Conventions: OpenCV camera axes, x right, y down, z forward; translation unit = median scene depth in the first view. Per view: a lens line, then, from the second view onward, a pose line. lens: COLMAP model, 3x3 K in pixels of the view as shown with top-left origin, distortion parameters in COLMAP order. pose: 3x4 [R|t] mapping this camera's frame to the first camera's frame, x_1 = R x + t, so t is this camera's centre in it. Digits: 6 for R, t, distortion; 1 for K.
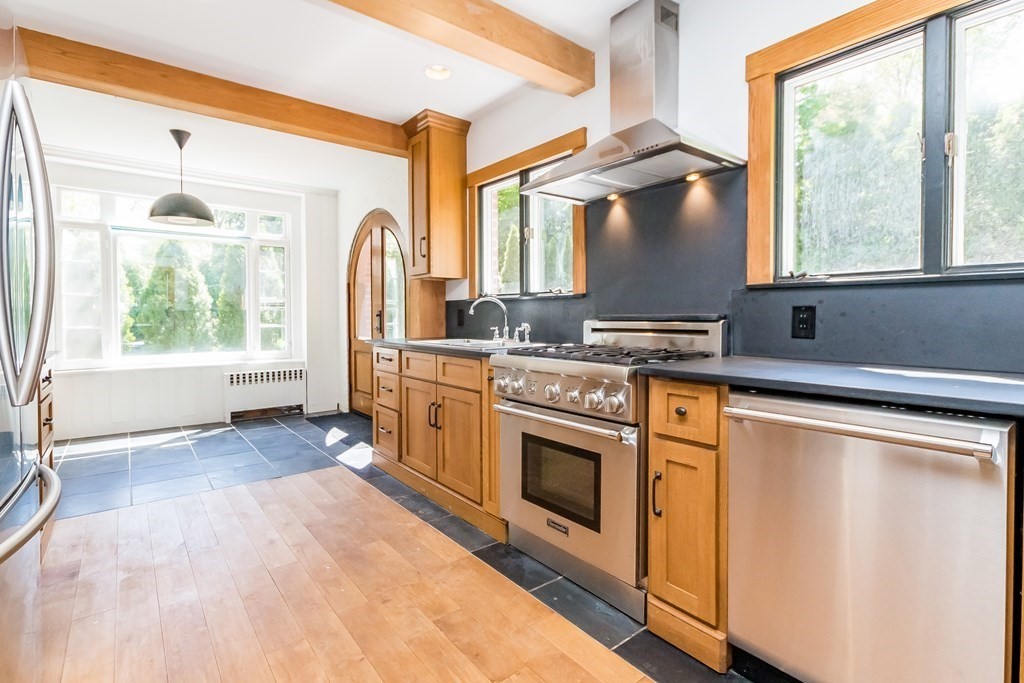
lens RADIAL K [[486.0, 0, 498.9], [0, 486.0, 326.8], [0, 0, 1]] dist [-0.002441, 0.000449]
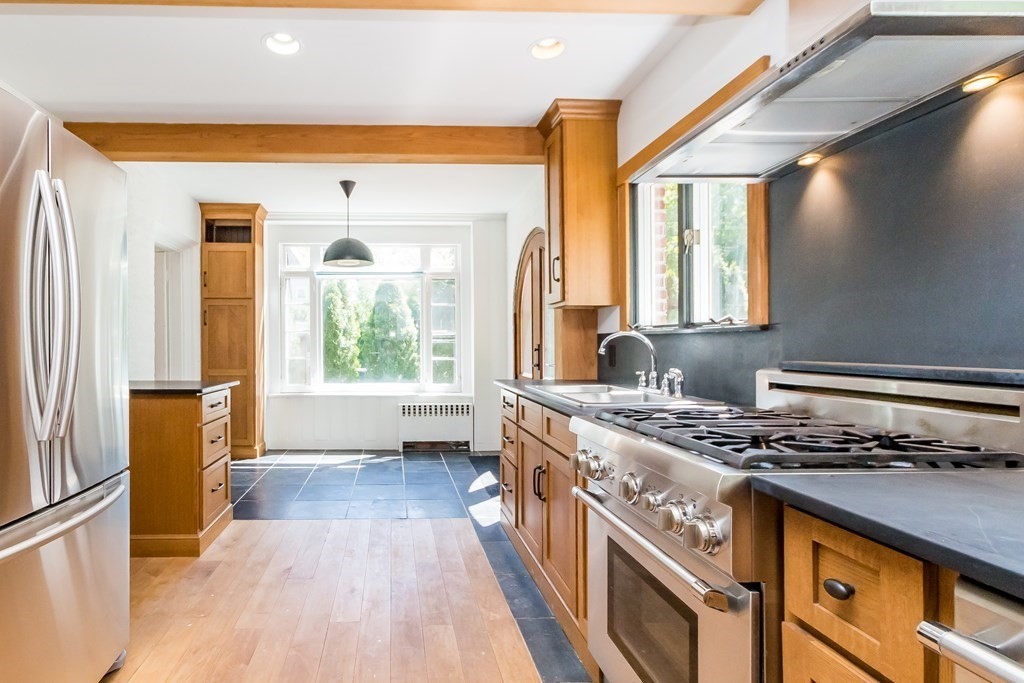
lens RADIAL K [[515.2, 0, 406.6], [0, 515.2, 346.7], [0, 0, 1]] dist [-0.017932, 0.011906]
pose [[0.807902, 0.004470, -0.589300, 0.178529], [-0.014142, 0.999830, -0.011805, -0.024558], [0.589148, 0.017871, 0.807828, 0.192739]]
